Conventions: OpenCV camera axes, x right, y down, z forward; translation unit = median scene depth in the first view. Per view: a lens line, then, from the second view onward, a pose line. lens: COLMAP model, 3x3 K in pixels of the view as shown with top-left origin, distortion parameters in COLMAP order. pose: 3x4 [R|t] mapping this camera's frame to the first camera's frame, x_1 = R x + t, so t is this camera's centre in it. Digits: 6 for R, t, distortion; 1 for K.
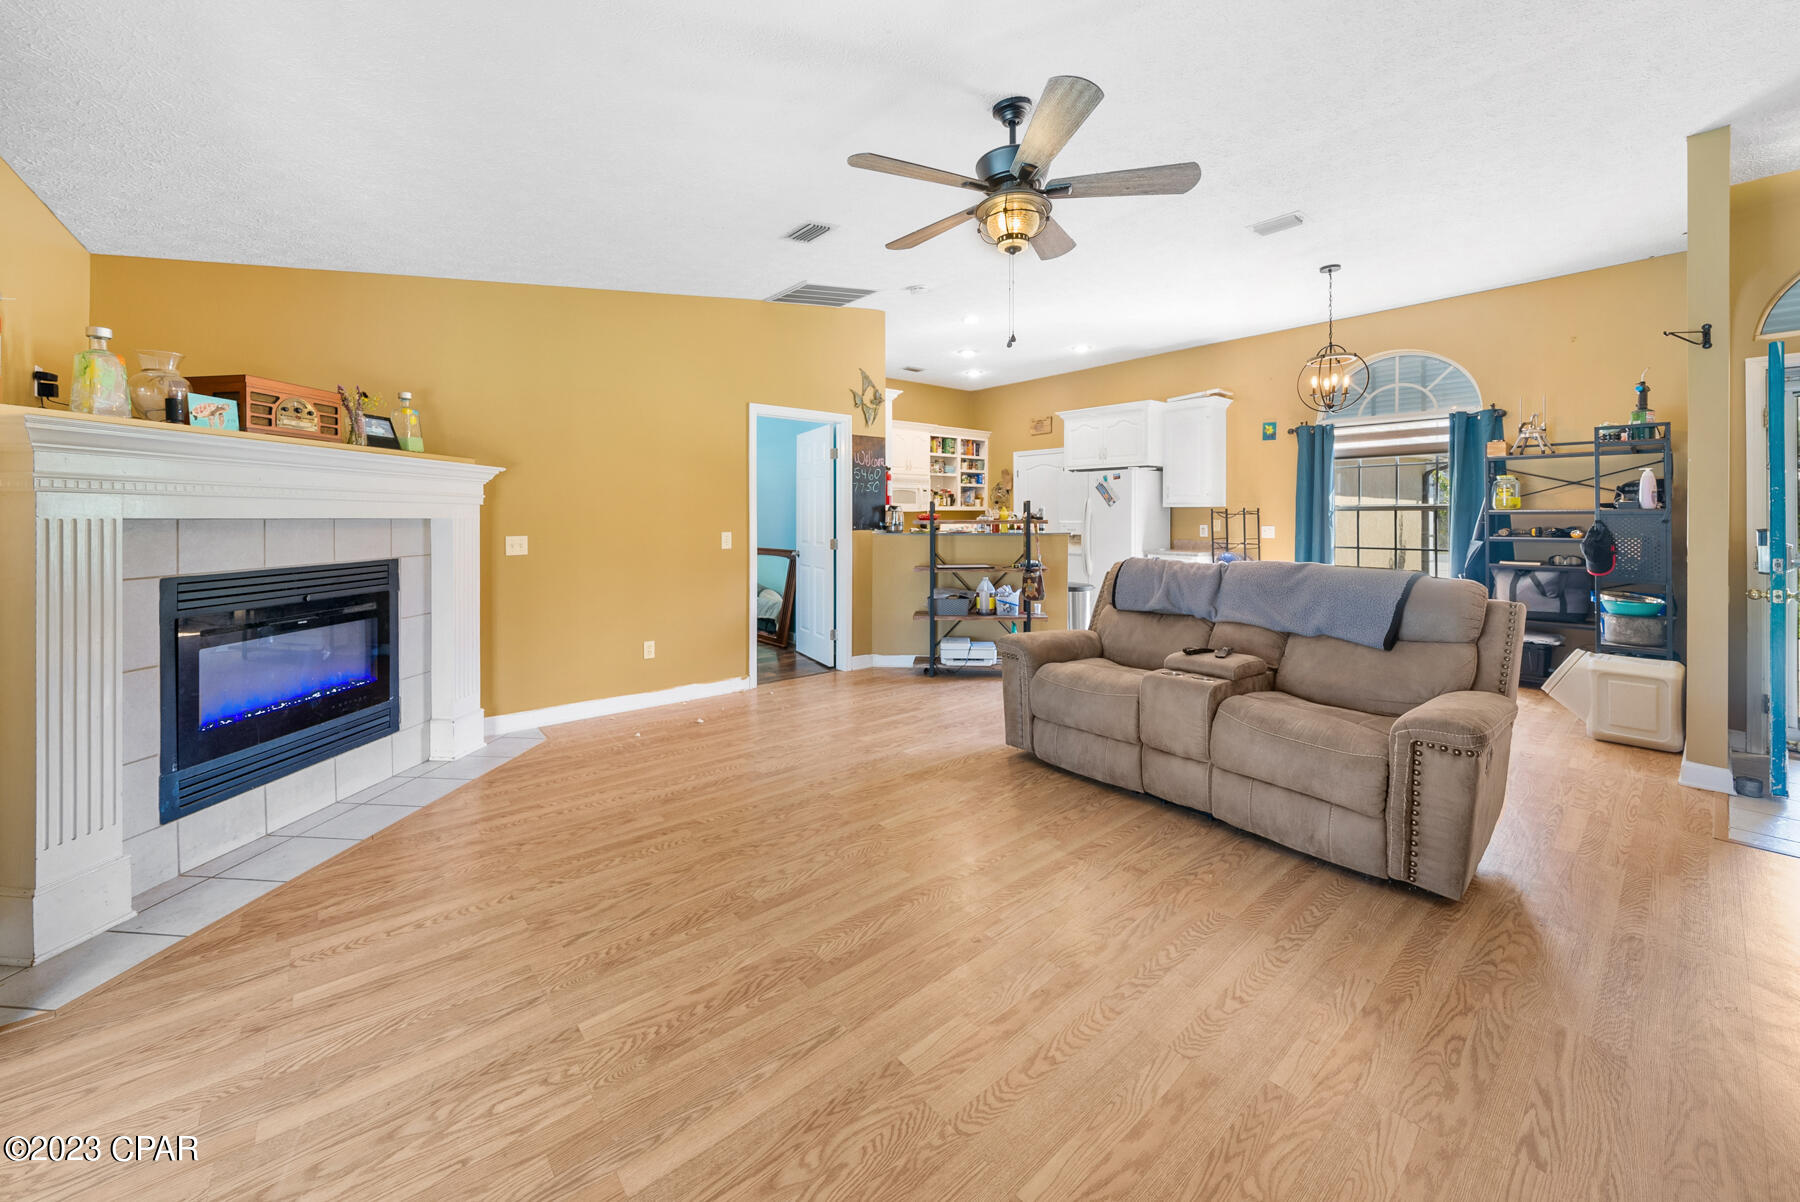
lens RADIAL K [[665.1, 0, 851.4], [0, 665.1, 526.8], [0, 0, 1]] dist [-0.002295, -0.000239]
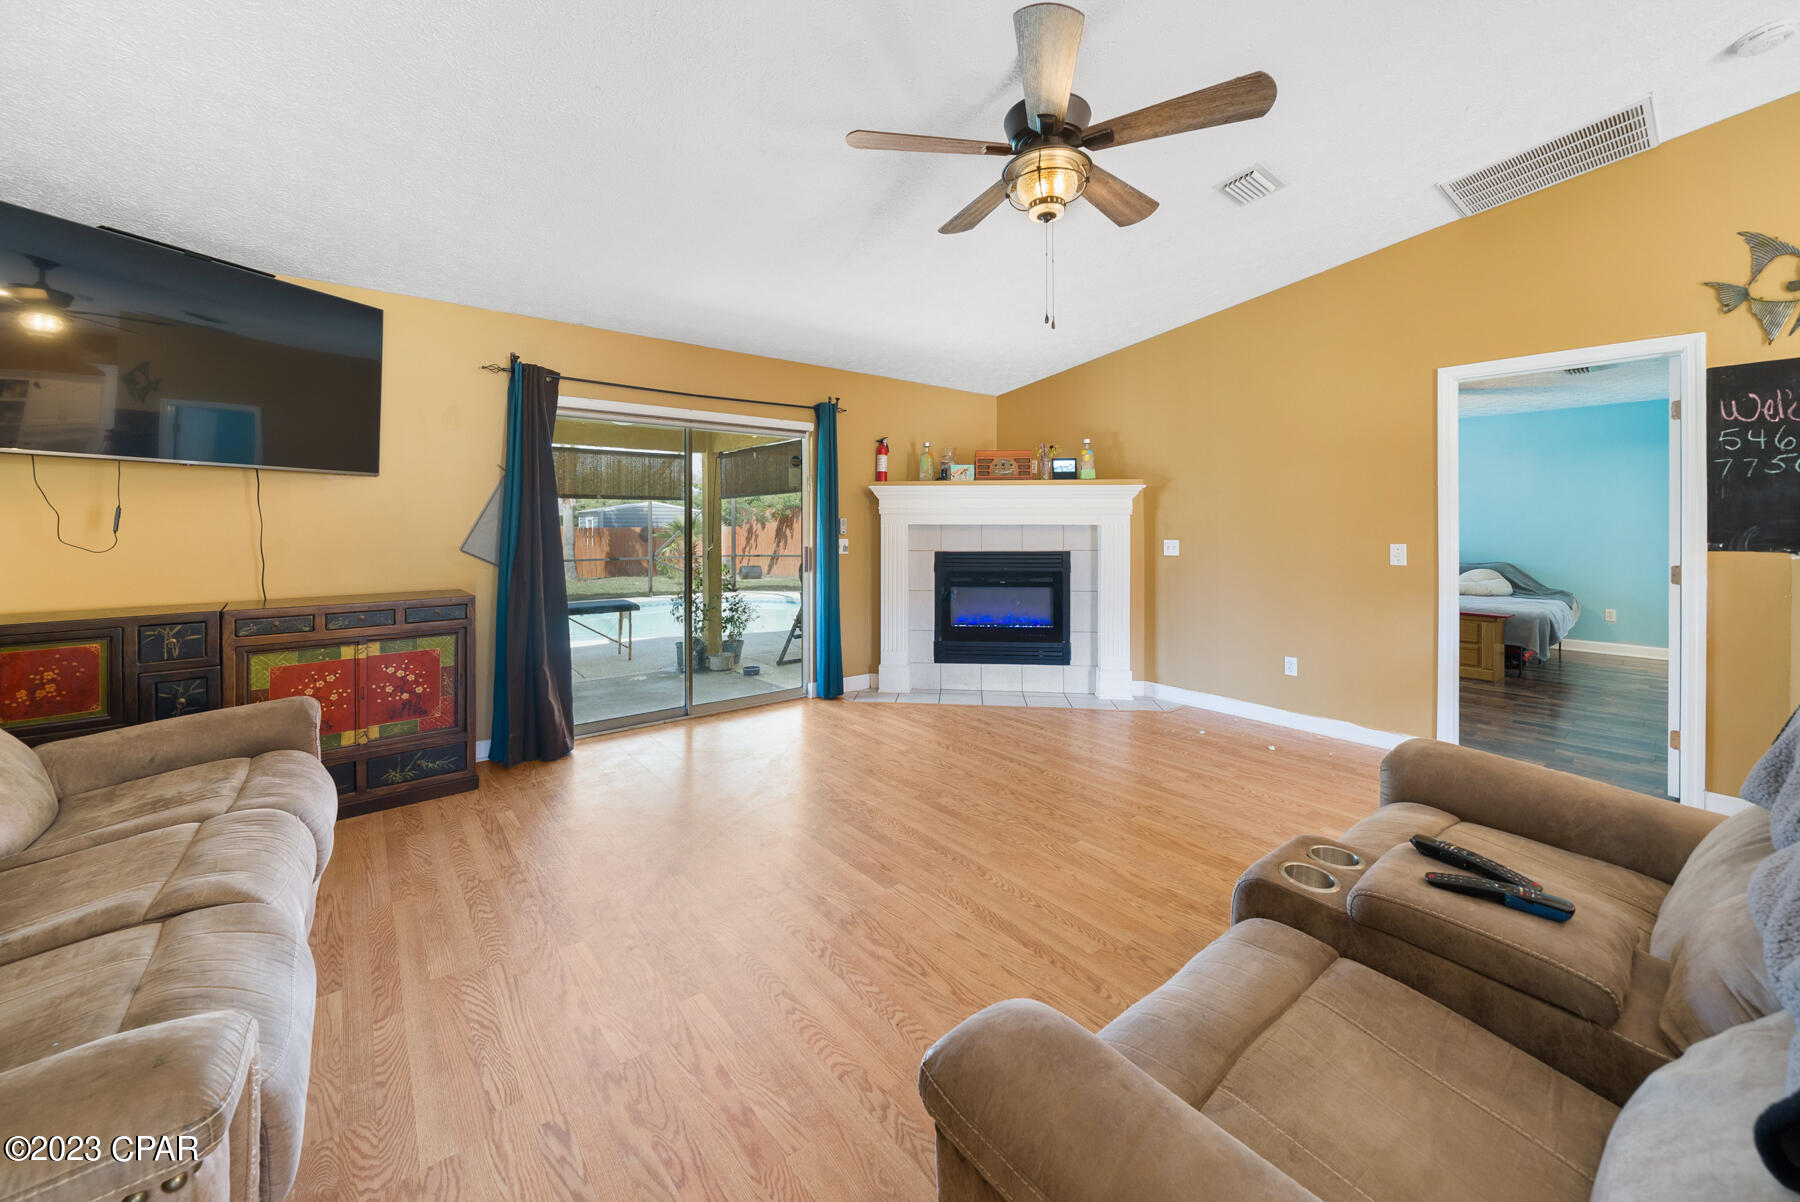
lens RADIAL K [[665.1, 0, 917.7], [0, 665.1, 525.6], [0, 0, 1]] dist [-0.002295, -0.000239]
pose [[0.042154, 0.002973, -0.999107, 0.790807], [-0.015319, 0.999880, 0.002329, -0.008212], [0.998994, 0.015207, 0.042194, 0.569068]]
